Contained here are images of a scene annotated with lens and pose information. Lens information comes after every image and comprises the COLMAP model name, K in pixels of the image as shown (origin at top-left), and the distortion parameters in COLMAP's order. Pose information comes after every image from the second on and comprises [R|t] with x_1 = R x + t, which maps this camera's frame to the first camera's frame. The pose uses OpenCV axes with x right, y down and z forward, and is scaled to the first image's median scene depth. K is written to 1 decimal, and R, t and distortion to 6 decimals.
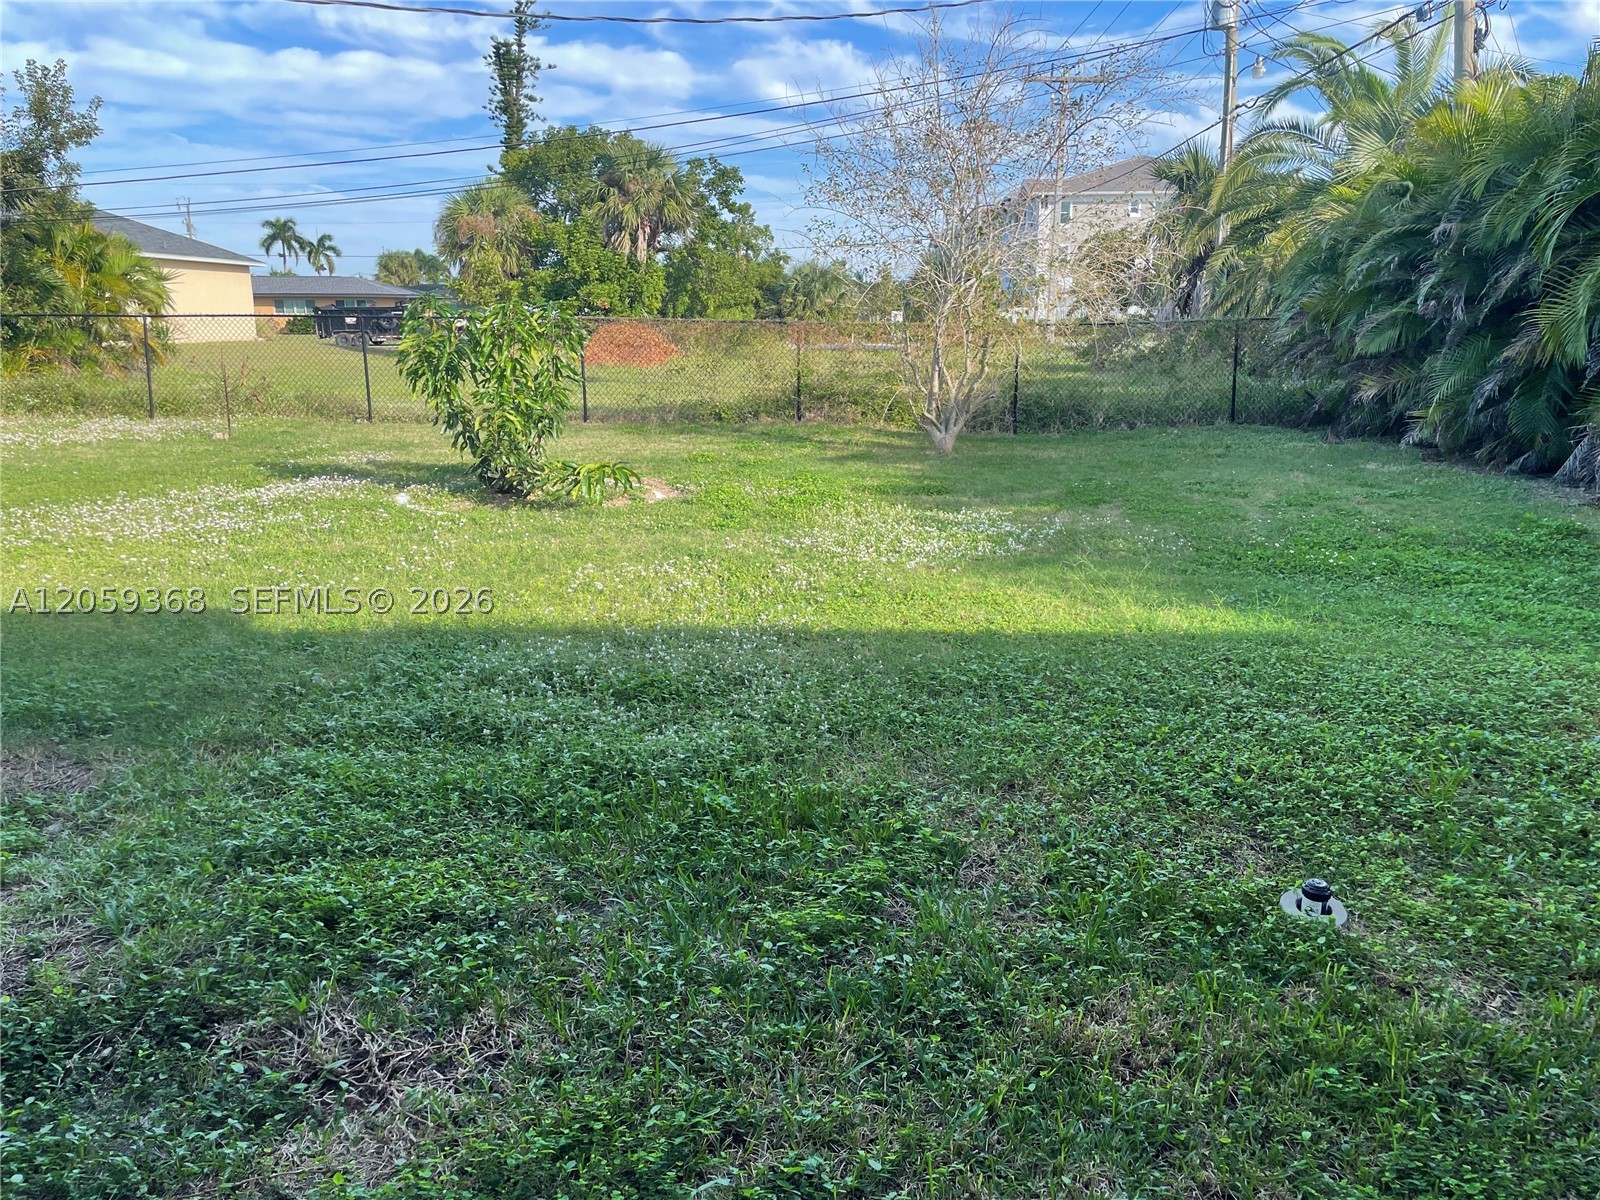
lens RADIAL K [[1200.4, 0, 793.0], [0, 1200.4, 591.2], [0, 0, 1]] dist [0.041970, -0.003090]
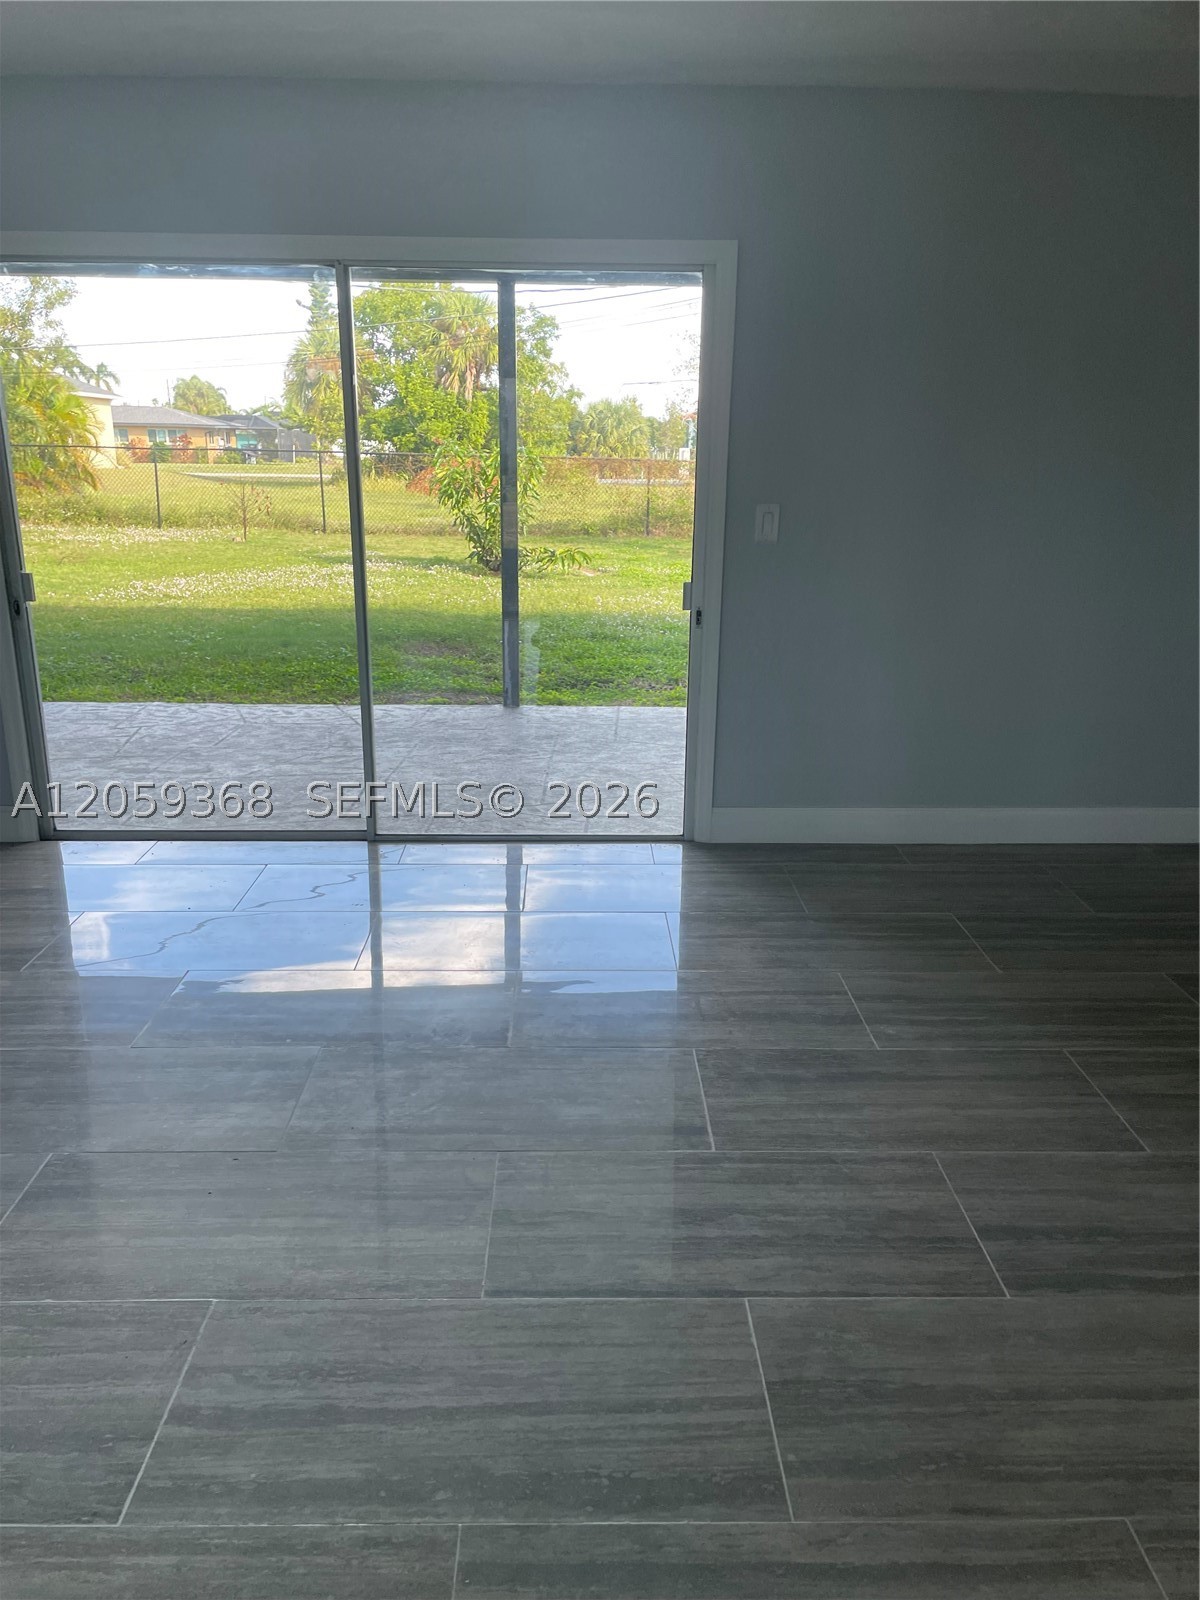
lens RADIAL K [[1200.4, 0, 605.8], [0, 1200.4, 809.8], [0, 0, 1]] dist [0.041970, -0.003090]
pose [[0.999500, 0.003812, 0.031403, -0.032752], [-0.005846, 0.997872, 0.064934, 0.030161], [-0.031089, -0.065085, 0.997395, -0.140326]]
